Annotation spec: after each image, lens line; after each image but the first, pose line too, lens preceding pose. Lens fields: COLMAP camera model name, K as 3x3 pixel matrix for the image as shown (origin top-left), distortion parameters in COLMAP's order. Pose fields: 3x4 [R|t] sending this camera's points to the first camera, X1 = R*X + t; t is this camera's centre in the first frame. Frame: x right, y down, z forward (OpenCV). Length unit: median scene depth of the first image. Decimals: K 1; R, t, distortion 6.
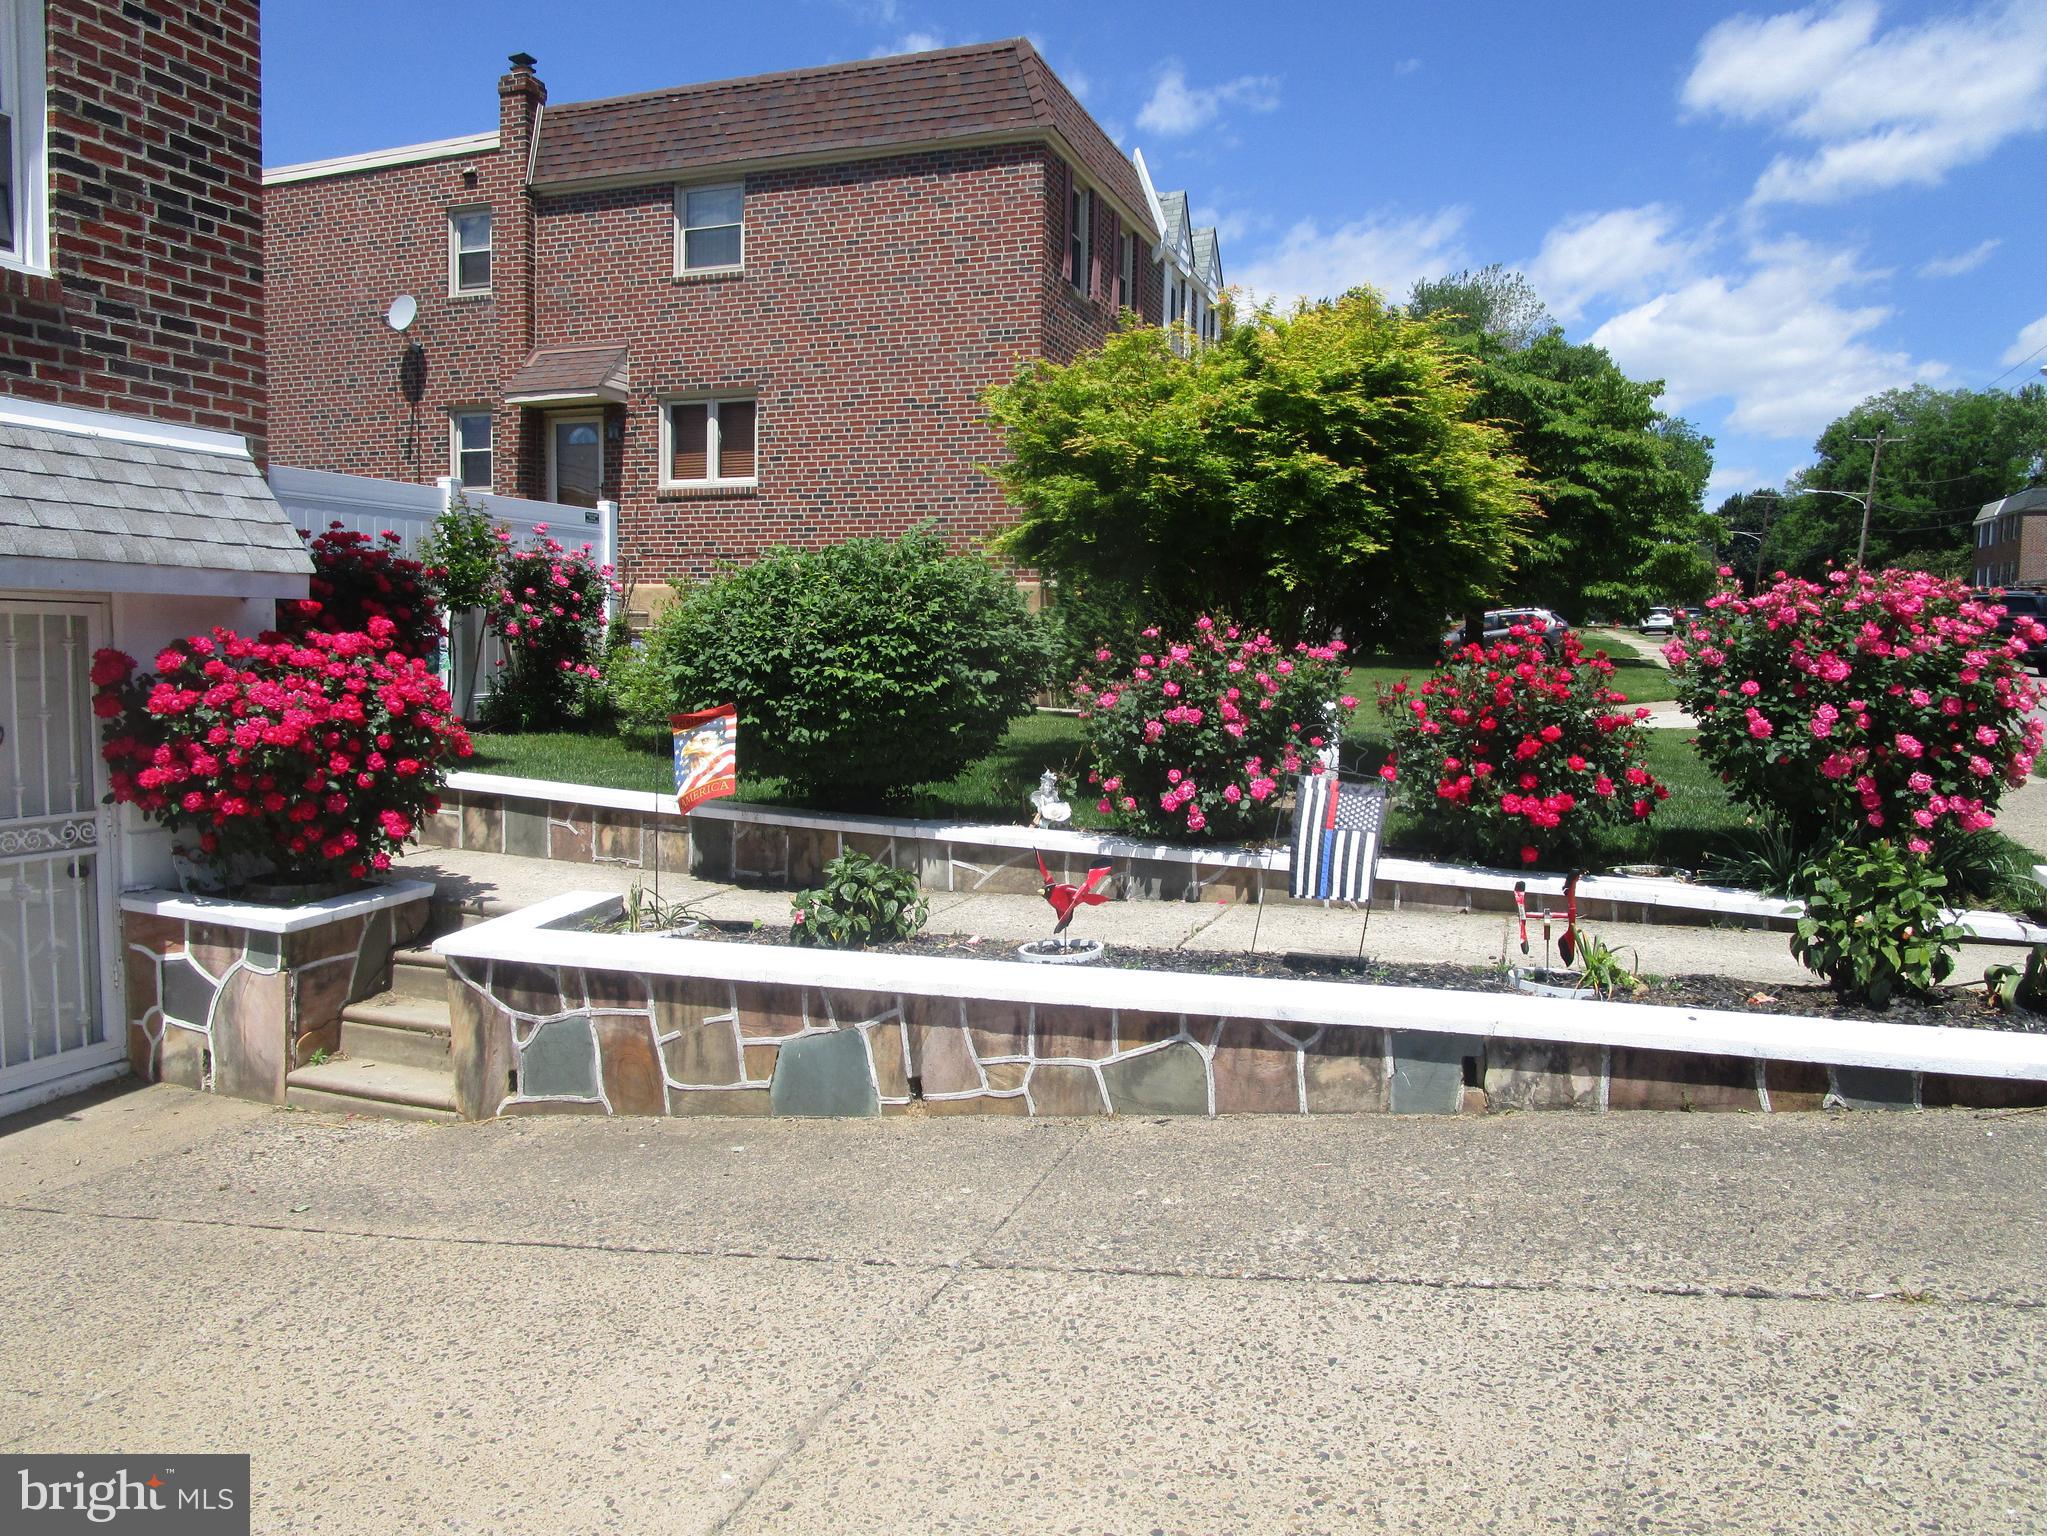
lens RADIAL K [[1440.1, 0, 1016.9], [0, 1440.1, 777.5], [0, 0, 1]] dist [-0.038642, 0.010748]
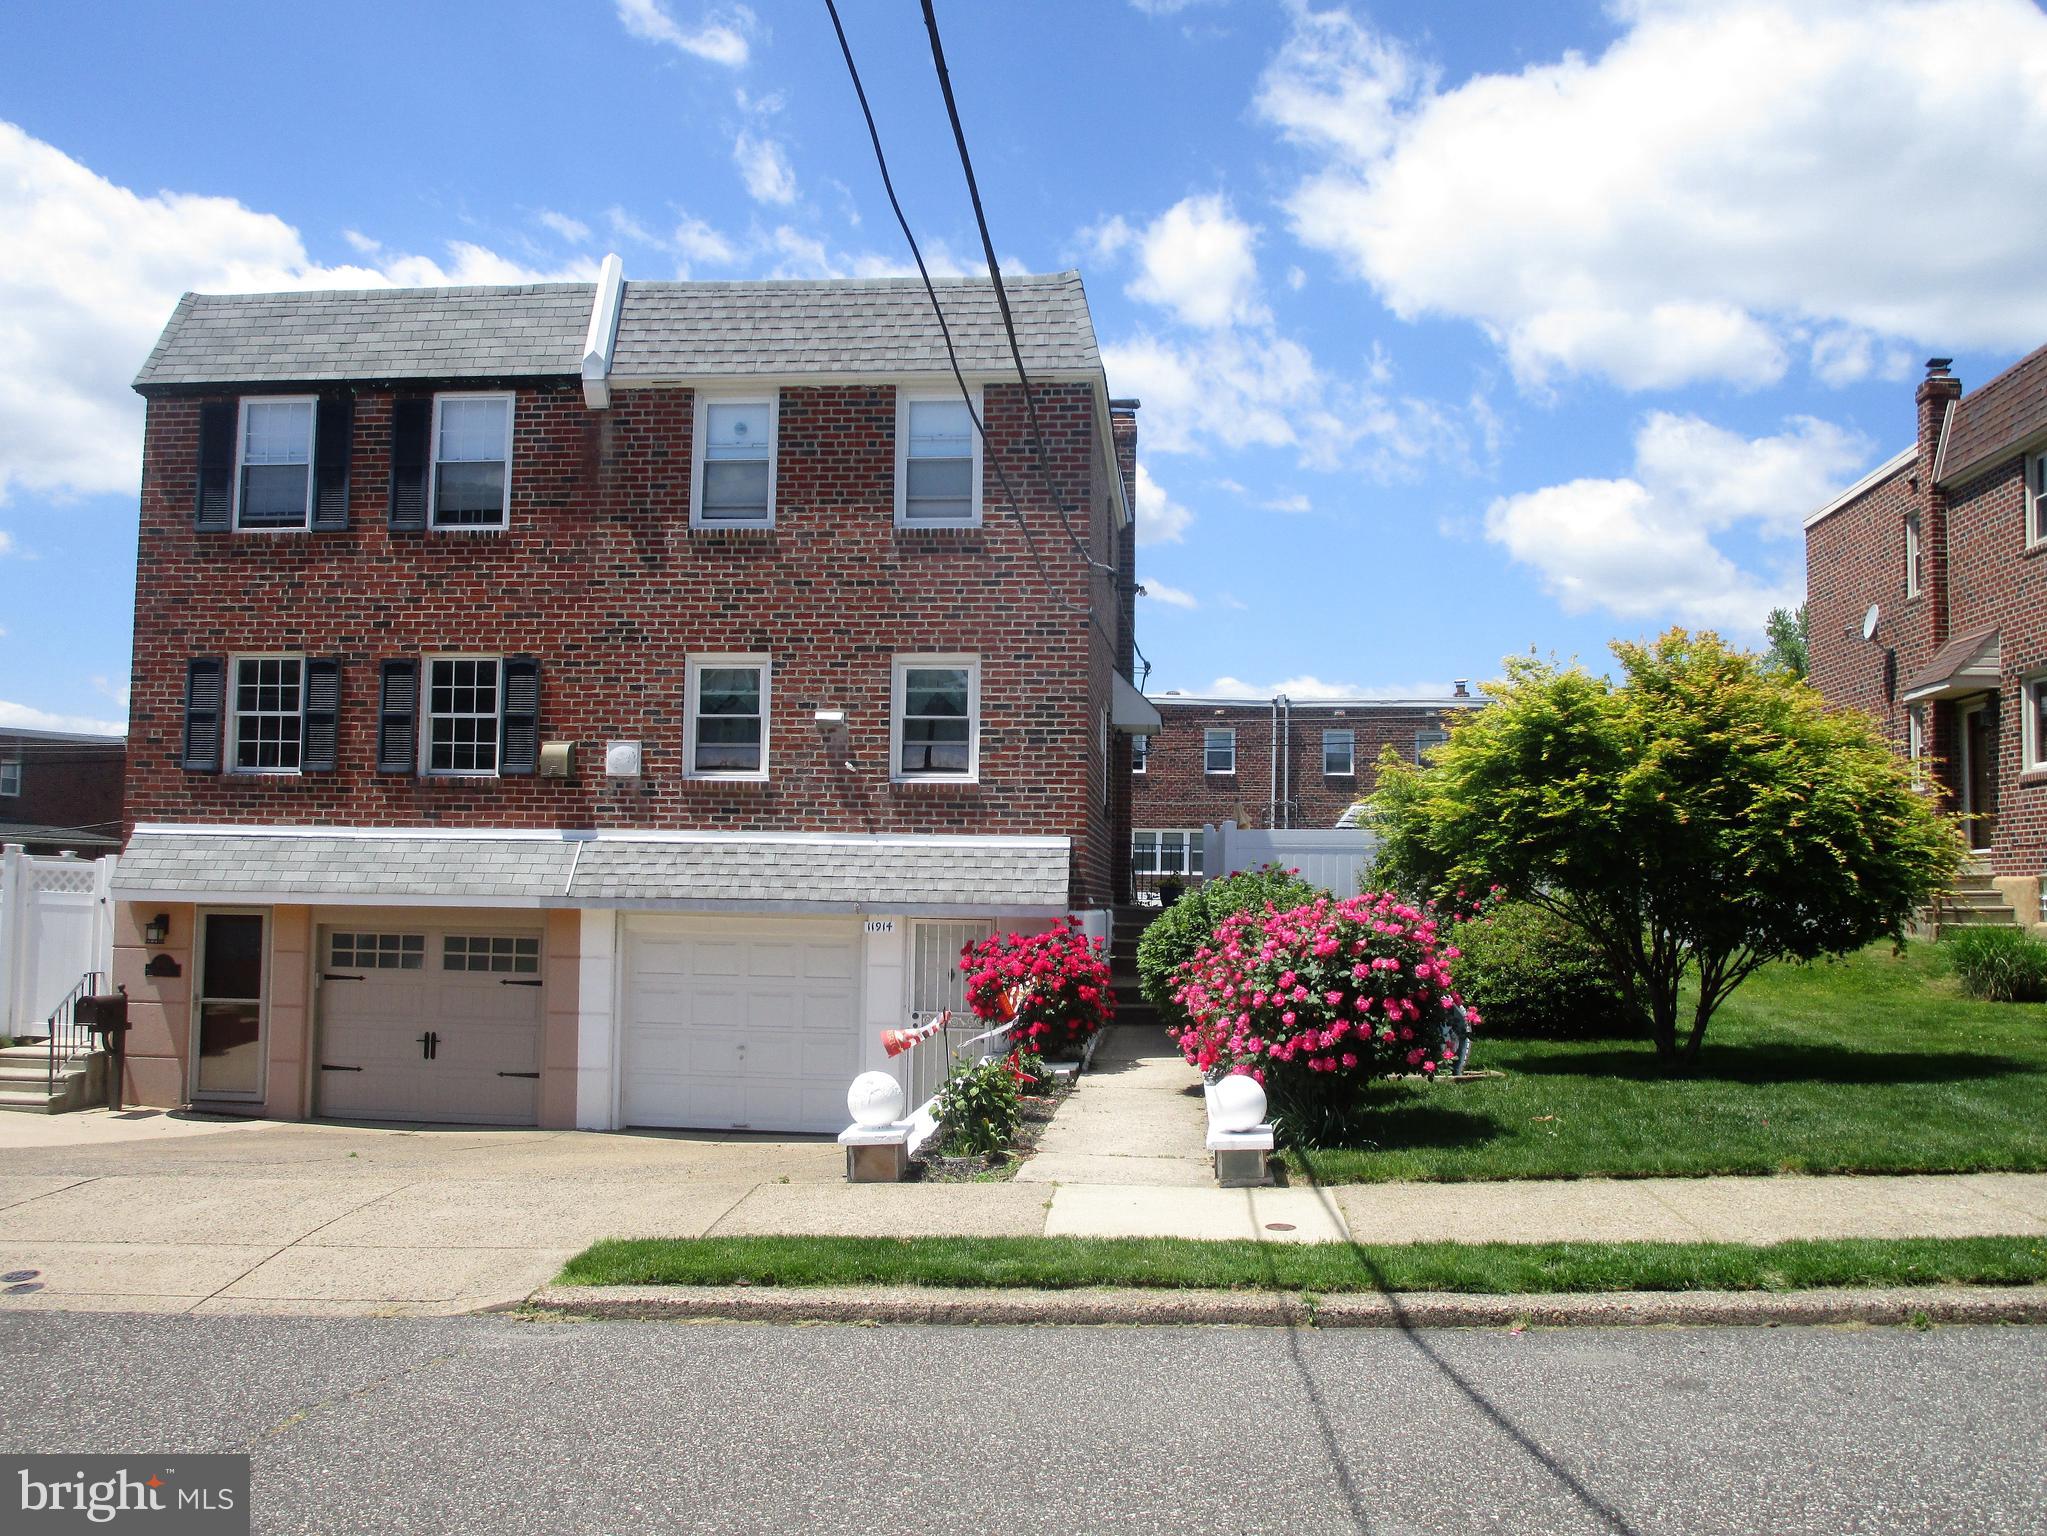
lens RADIAL K [[1738.1, 0, 1023.5], [0, 1738.1, 768.0], [0, 0, 1]] dist [-0.073091, 0.012427]
pose [[0.262391, -0.081847, -0.961484, 1.936209], [-0.098954, 0.988861, -0.111183, -0.057761], [0.959874, 0.124316, 0.251369, 0.316852]]
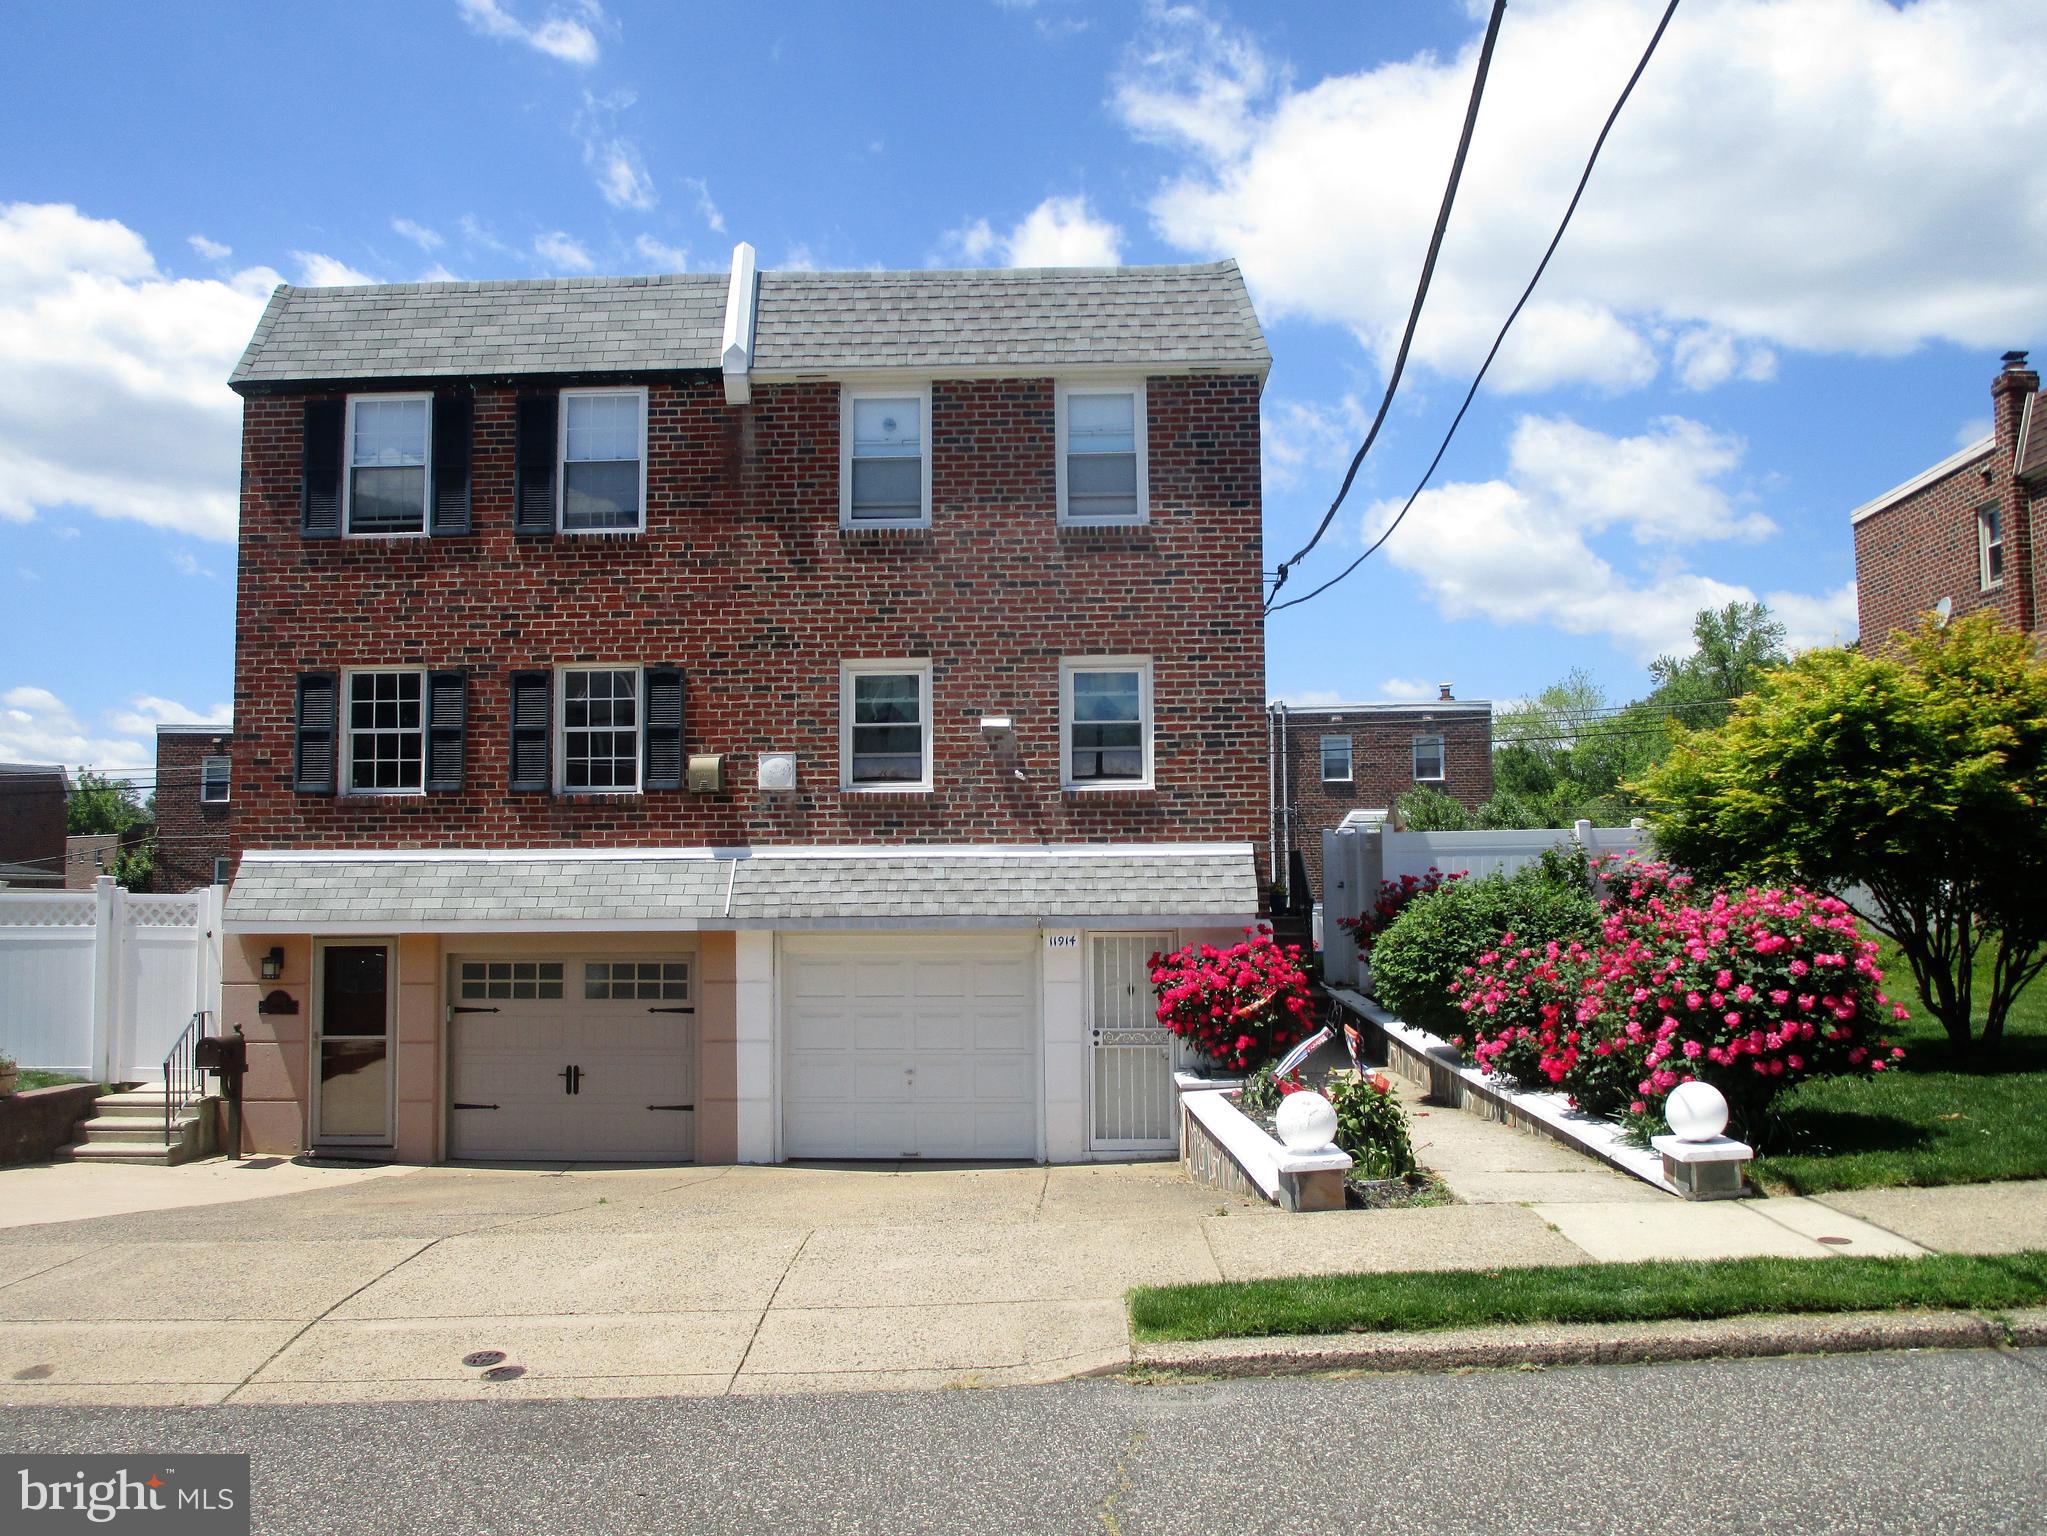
lens RADIAL K [[1742.5, 0, 1023.5], [0, 1742.5, 768.0], [0, 0, 1]] dist [-0.068028, 0.008791]
pose [[0.310465, -0.095398, -0.945786, 1.731836], [-0.073828, 0.989526, -0.124045, -0.022606], [0.947713, 0.108337, 0.300170, -0.033025]]
